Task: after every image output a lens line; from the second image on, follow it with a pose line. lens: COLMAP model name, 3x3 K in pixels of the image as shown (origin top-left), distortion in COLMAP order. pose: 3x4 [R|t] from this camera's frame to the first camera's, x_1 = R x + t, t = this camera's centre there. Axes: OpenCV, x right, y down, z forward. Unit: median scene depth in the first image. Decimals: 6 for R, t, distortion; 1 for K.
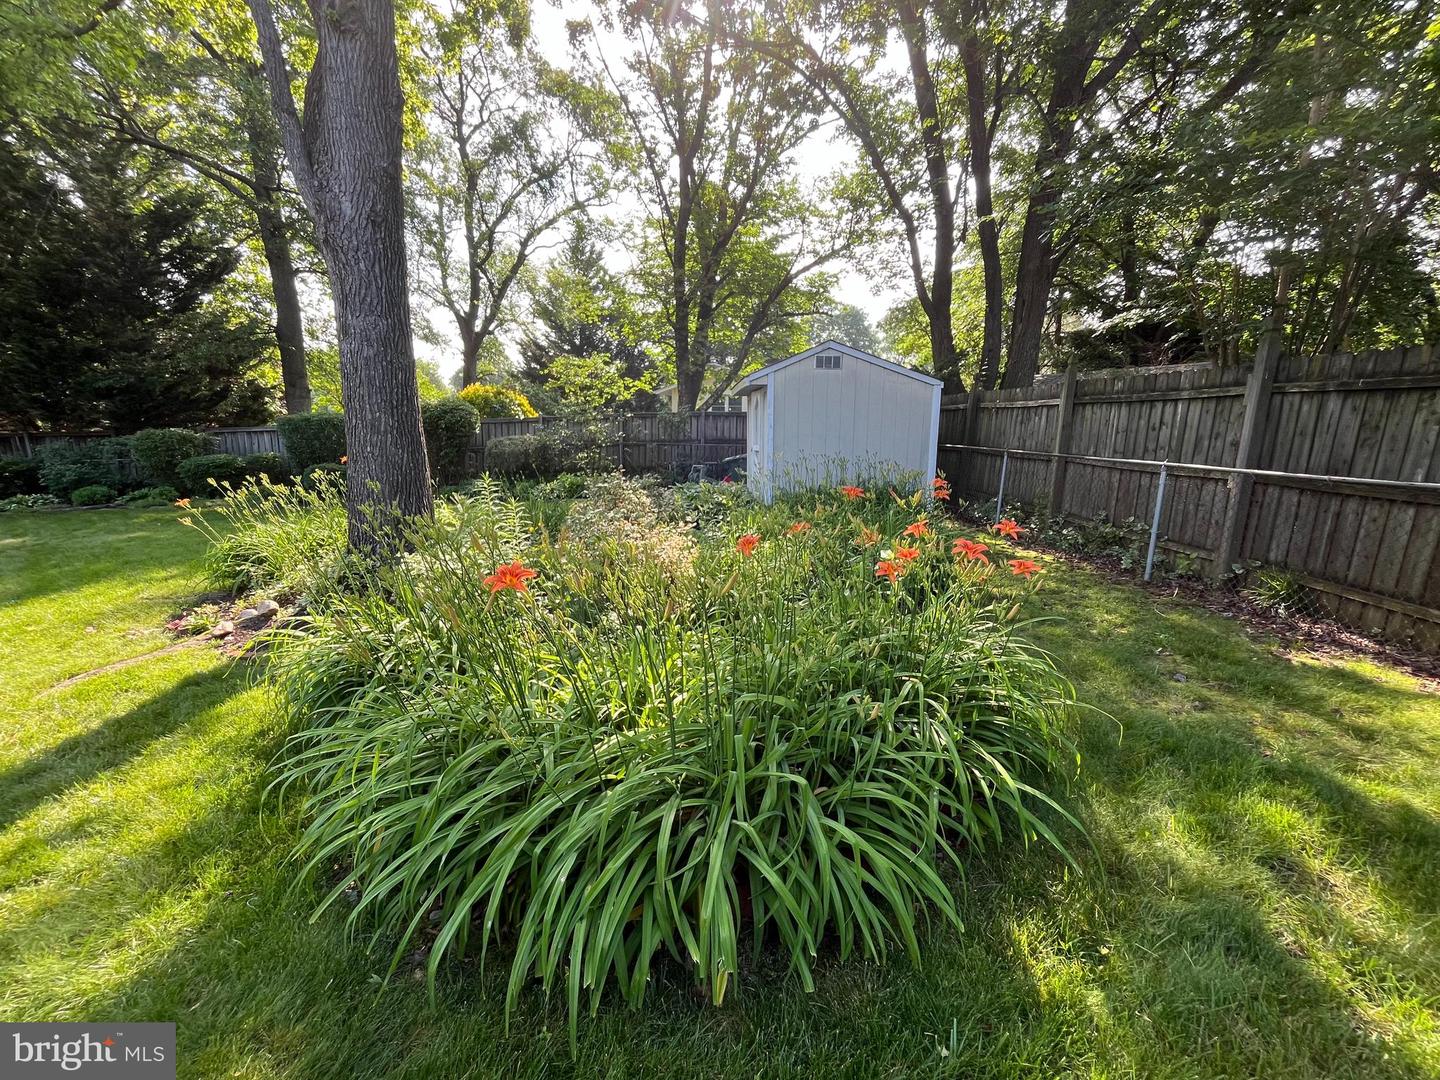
lens RADIAL K [[580.3, 0, 717.3], [0, 580.3, 539.7], [0, 0, 1]] dist [-0.003116, -0.000296]
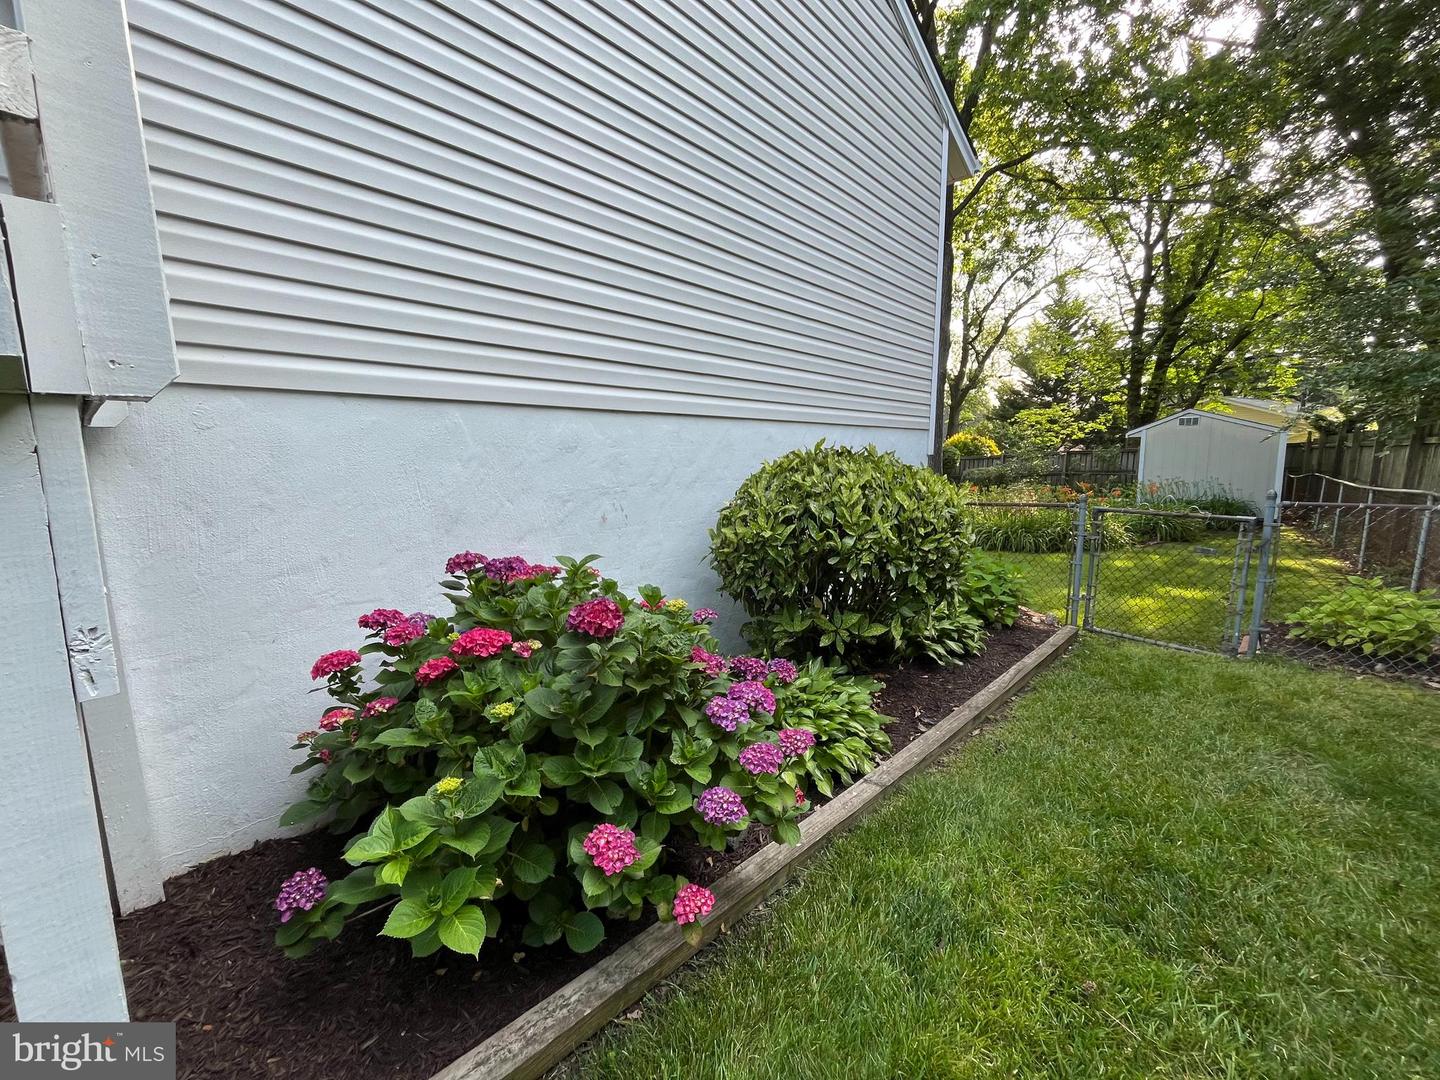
lens RADIAL K [[580.3, 0, 721.1], [0, 580.3, 536.7], [0, 0, 1]] dist [-0.003116, -0.000296]
pose [[0.727647, 0.077088, -0.681606, 0.116729], [-0.117893, 0.992934, -0.013559, 0.058710], [0.675745, 0.090223, 0.731593, -0.322521]]
